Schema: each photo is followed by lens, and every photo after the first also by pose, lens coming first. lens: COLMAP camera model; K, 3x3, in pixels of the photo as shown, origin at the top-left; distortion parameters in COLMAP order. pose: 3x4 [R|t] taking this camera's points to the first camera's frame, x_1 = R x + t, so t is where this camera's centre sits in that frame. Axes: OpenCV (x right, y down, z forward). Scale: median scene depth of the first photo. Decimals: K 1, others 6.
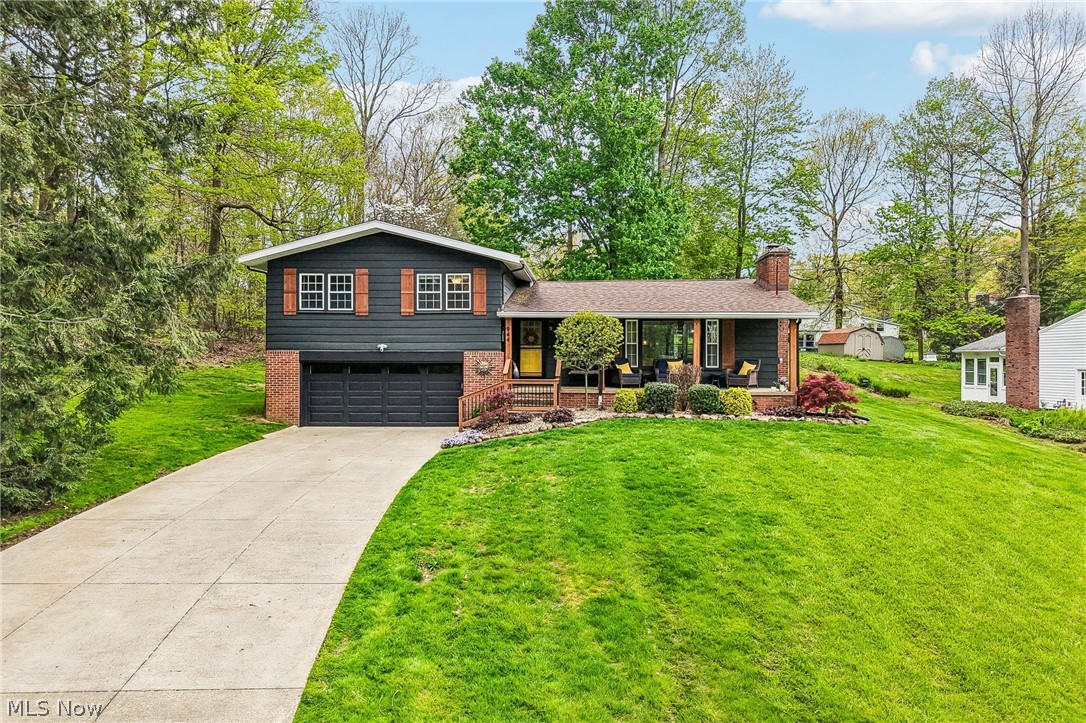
lens RADIAL K [[742.0, 0, 545.9], [0, 742.0, 362.2], [0, 0, 1]] dist [-0.010303, -0.001624]
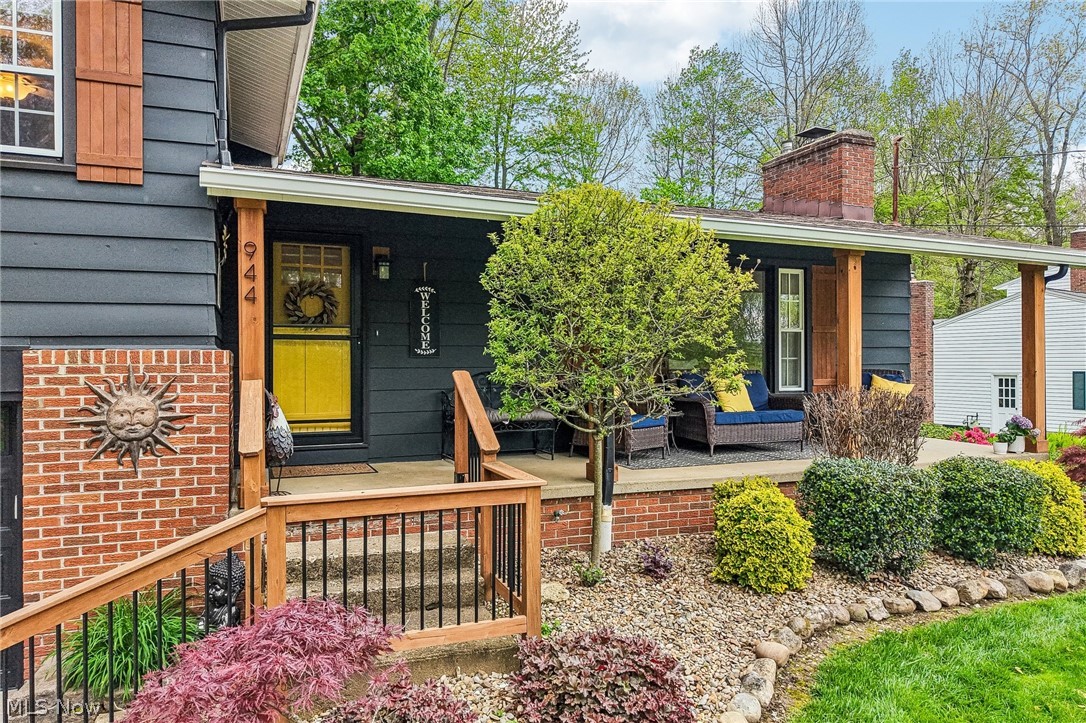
lens RADIAL K [[742.0, 0, 547.2], [0, 742.0, 361.3], [0, 0, 1]] dist [-0.010303, -0.001624]
pose [[0.904398, -0.004085, 0.426669, -0.064439], [0.004939, 0.999987, -0.000896, -0.009092], [-0.426660, 0.002918, 0.904407, 0.735343]]
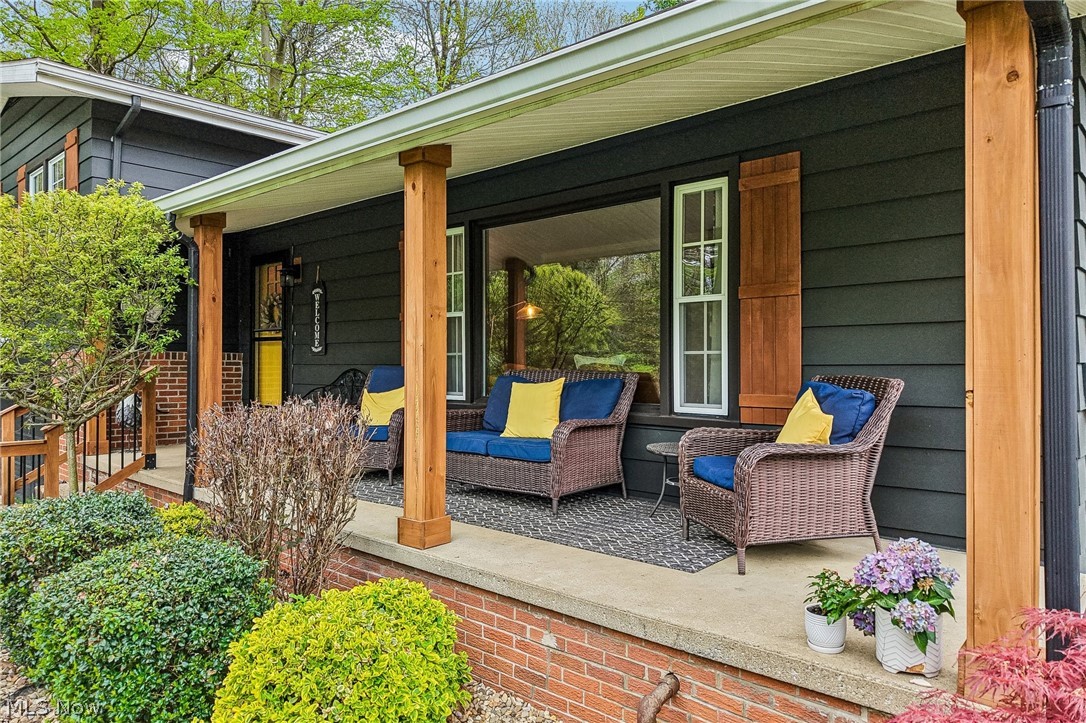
lens RADIAL K [[742.0, 0, 540.3], [0, 742.0, 358.9], [0, 0, 1]] dist [-0.010303, -0.001624]
pose [[0.767508, -0.004085, -0.641027, 0.340623], [-0.004004, 0.999930, -0.011165, -0.005711], [0.641027, 0.011136, 0.767437, 0.855529]]
